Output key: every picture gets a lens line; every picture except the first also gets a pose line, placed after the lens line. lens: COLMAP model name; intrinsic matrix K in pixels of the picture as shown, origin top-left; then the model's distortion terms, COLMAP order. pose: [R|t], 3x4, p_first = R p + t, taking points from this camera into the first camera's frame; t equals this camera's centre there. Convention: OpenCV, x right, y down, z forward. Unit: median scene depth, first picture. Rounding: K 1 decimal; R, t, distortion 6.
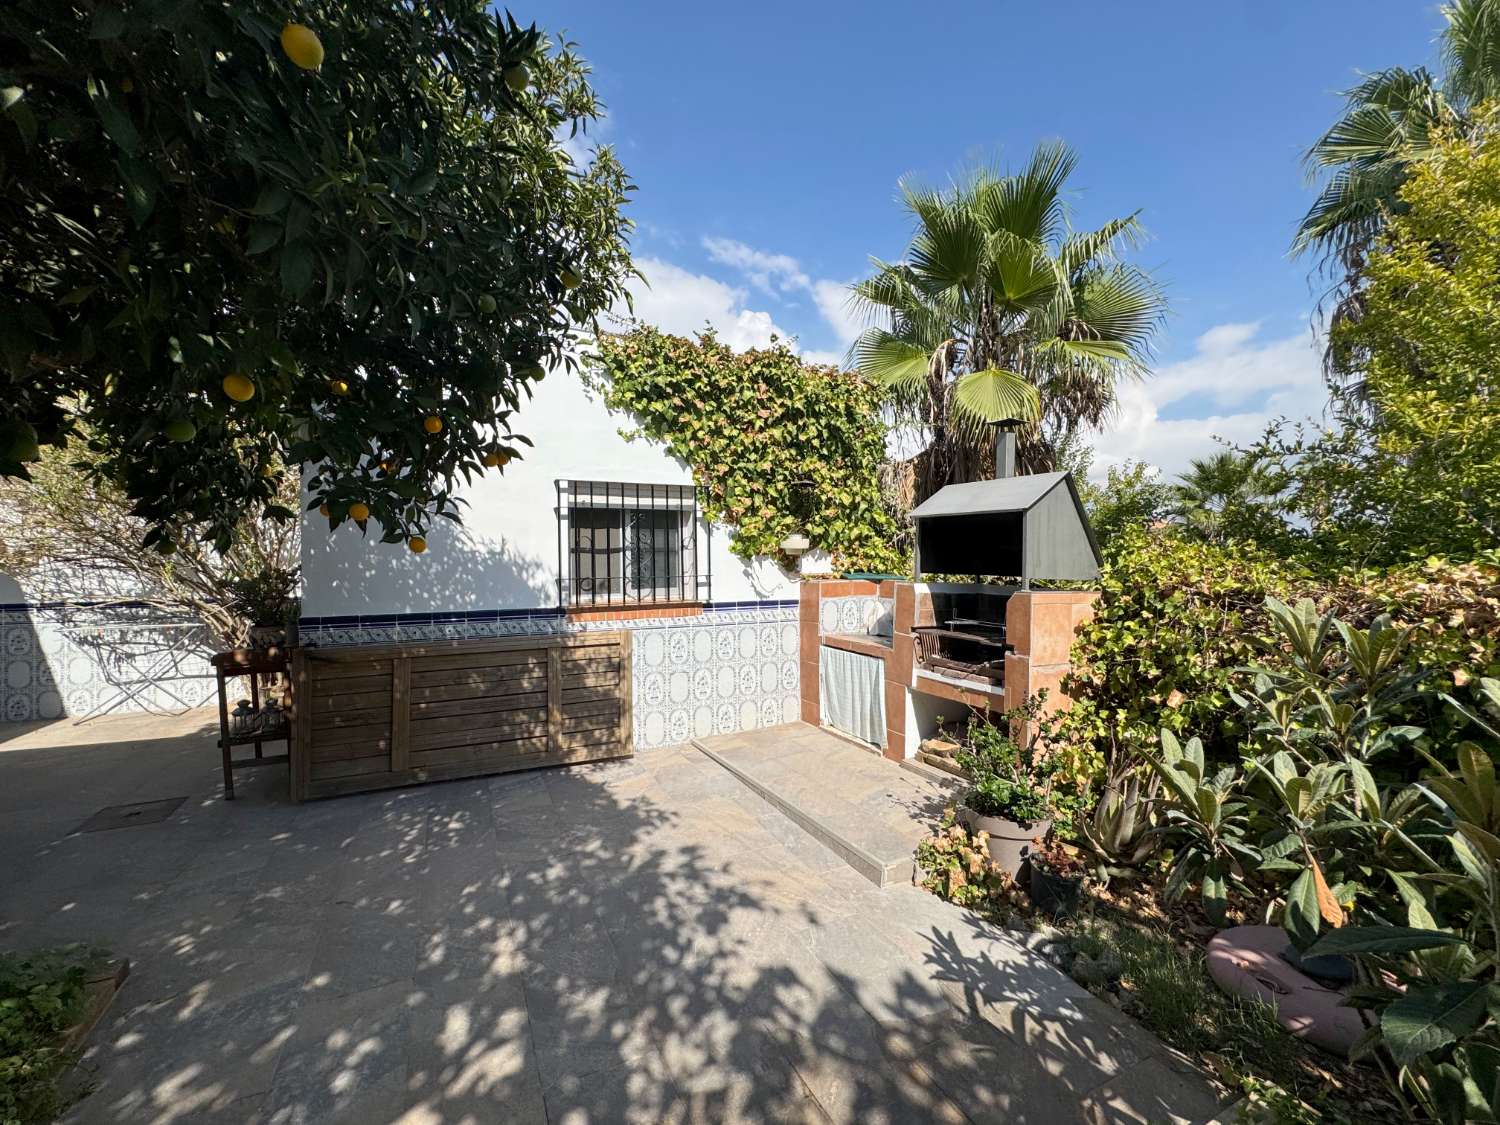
lens RADIAL K [[606.1, 0, 761.1], [0, 606.1, 569.9], [0, 0, 1]] dist [-0.012479, 0.001656]
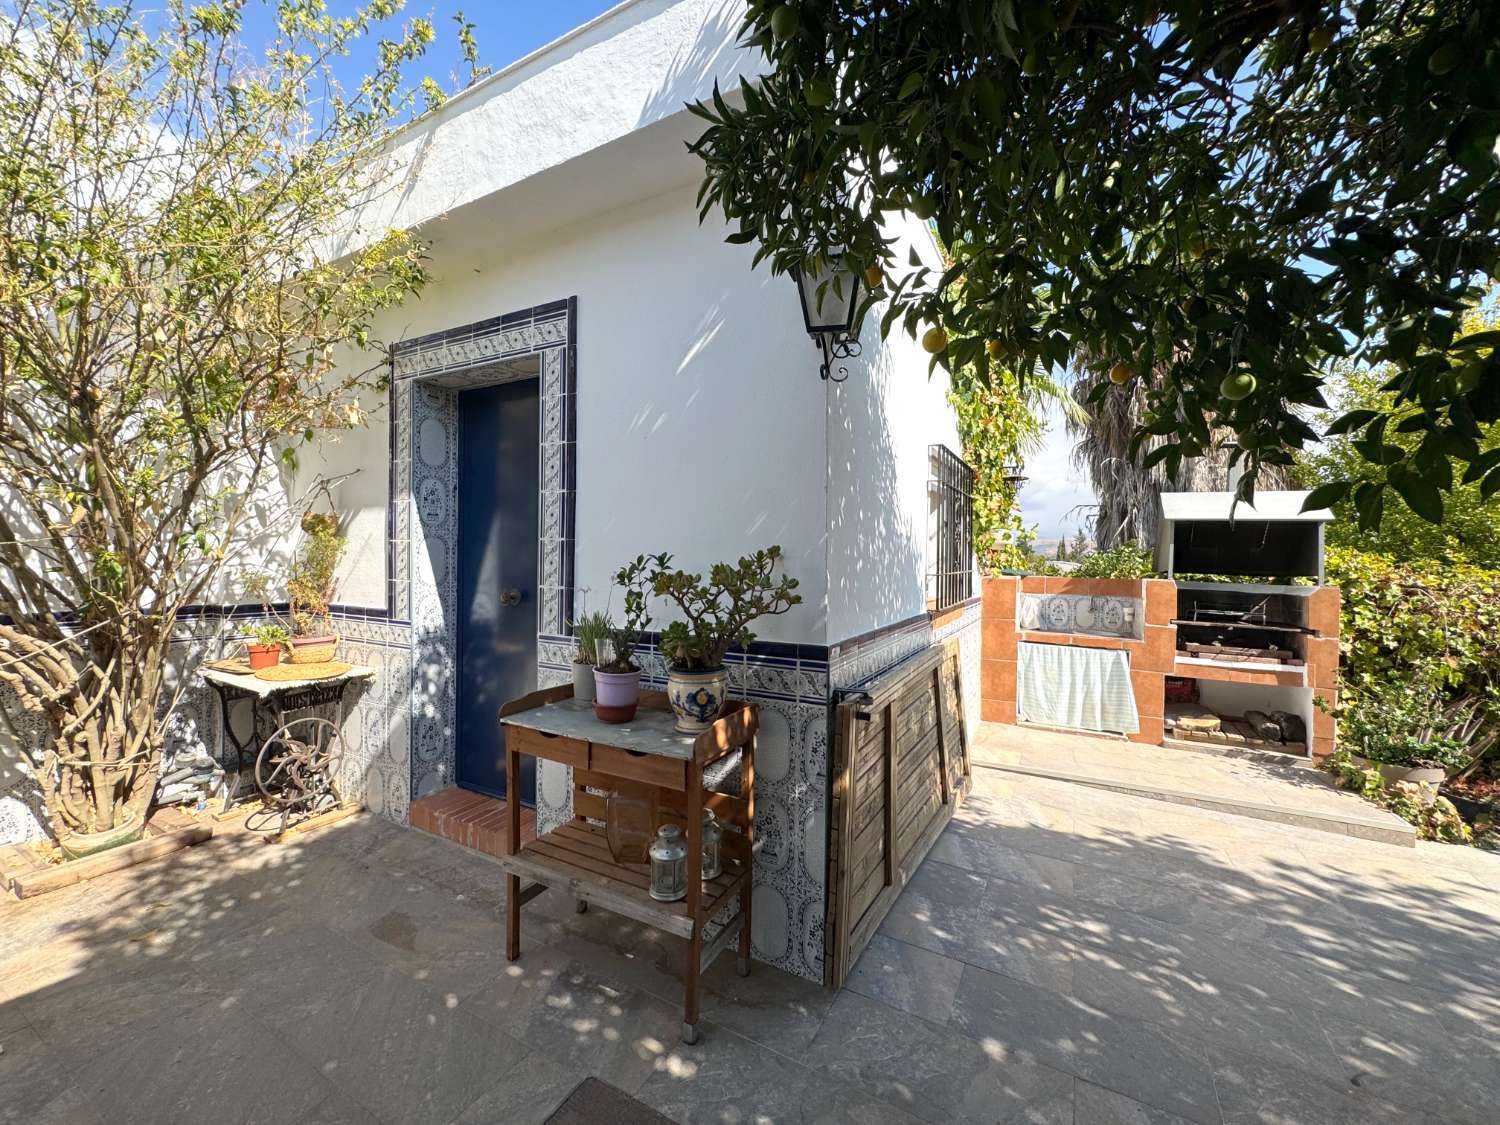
lens RADIAL K [[606.1, 0, 719.3], [0, 606.1, 558.7], [0, 0, 1]] dist [-0.012479, 0.001656]
pose [[0.829533, 0.018536, 0.558150, -1.317876], [-0.014755, 0.999828, -0.011276, 0.010973], [-0.558263, 0.001118, 0.829664, 0.689371]]
